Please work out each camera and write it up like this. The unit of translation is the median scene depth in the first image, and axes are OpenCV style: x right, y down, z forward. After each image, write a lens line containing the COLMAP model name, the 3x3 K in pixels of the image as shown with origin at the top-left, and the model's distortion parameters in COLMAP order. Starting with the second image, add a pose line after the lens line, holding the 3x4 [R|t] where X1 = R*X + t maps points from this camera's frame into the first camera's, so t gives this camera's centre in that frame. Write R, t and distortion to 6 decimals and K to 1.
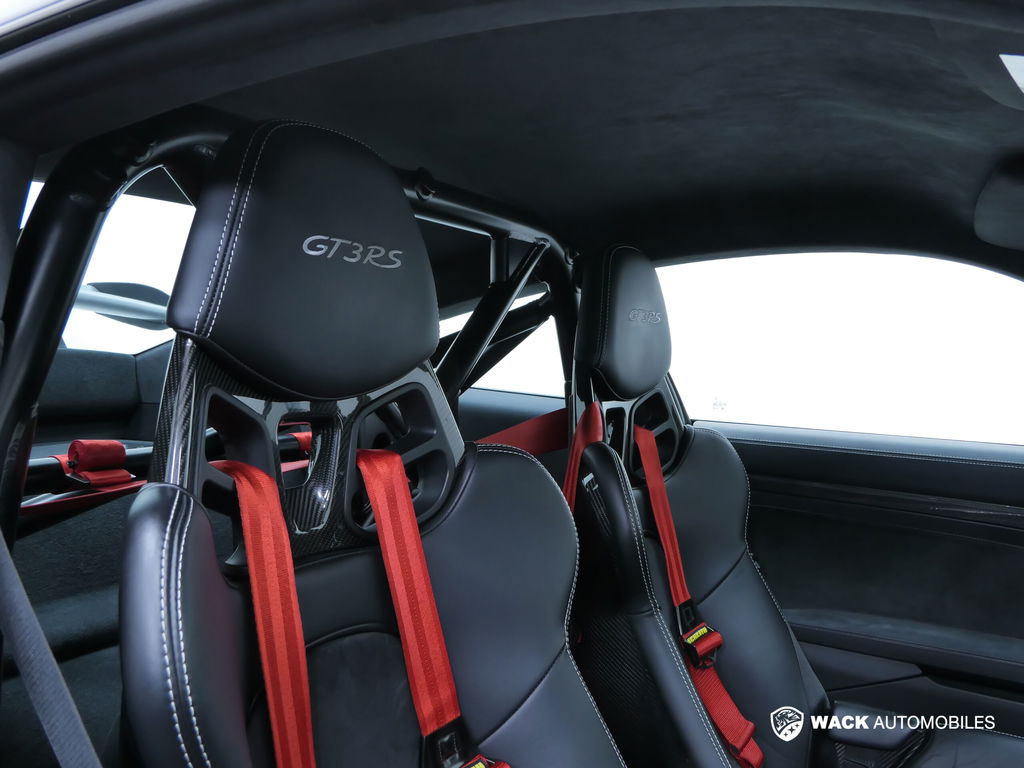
lens RADIAL K [[906.5, 0, 509.8], [0, 906.5, 386.7], [0, 0, 1]] dist [0.091362, 0.000328]
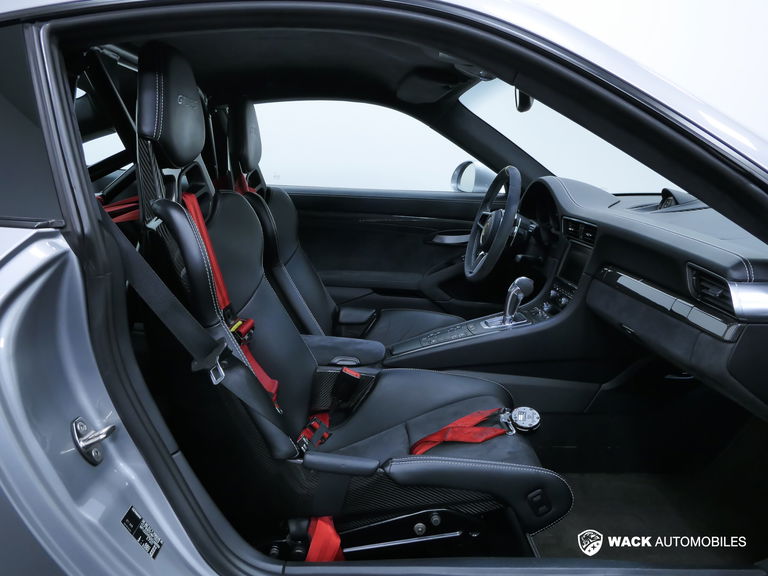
lens RADIAL K [[575.8, 0, 386.0], [0, 575.8, 289.8], [0, 0, 1]] dist [-0.001259, 0.000197]
pose [[0.873308, -0.137013, 0.467504, -0.219550], [0.046877, 0.978817, 0.199298, 0.024277], [-0.484907, -0.152134, 0.861232, -0.269633]]
